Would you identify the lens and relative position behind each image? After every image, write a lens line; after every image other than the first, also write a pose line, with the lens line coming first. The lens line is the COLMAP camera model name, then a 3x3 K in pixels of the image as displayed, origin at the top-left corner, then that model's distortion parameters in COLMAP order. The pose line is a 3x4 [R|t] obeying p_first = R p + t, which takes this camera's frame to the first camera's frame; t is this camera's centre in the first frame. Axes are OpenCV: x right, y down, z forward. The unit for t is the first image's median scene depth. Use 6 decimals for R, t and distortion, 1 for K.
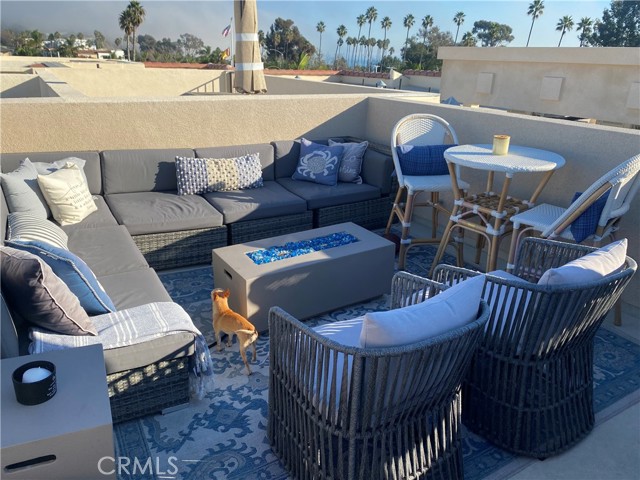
lens RADIAL K [[482.5, 0, 320.0], [0, 482.5, 240.0], [0, 0, 1]] dist [0.009602, 0.001853]
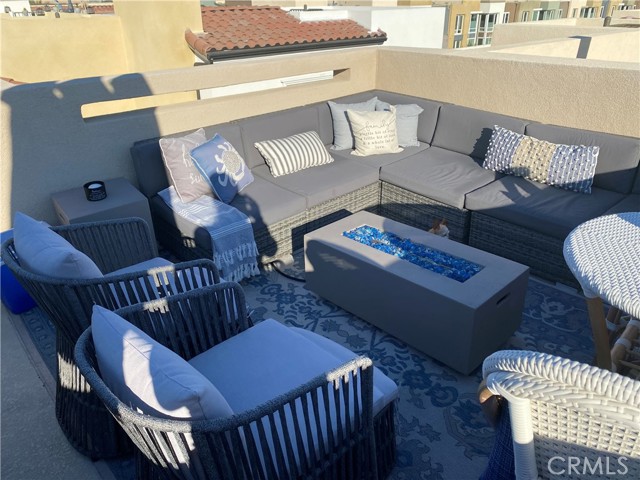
lens RADIAL K [[482.5, 0, 320.0], [0, 482.5, 240.0], [0, 0, 1]] dist [0.009602, 0.001853]
pose [[0.200956, 0.403710, -0.892544, 0.598757], [-0.332181, 0.885230, 0.325612, -0.196085], [0.921560, 0.231052, 0.311997, 0.558169]]
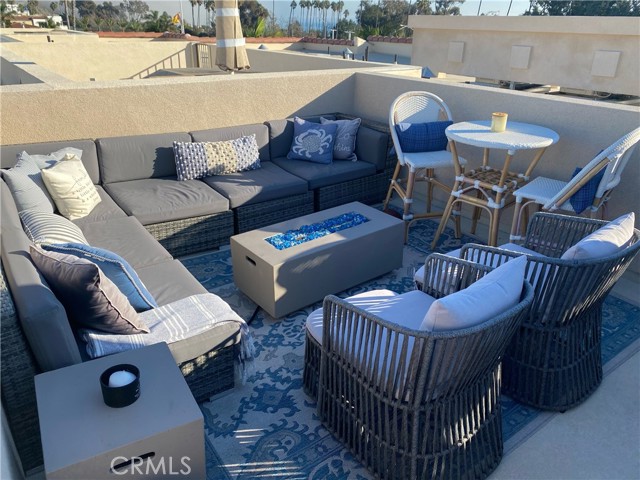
lens RADIAL K [[482.5, 0, 320.0], [0, 482.5, 240.0], [0, 0, 1]] dist [0.009602, 0.001853]
pose [[0.994194, -0.054828, 0.092590, -0.121267], [0.048148, 0.996176, 0.072901, -0.035711], [-0.096233, -0.068020, 0.993032, -0.023841]]
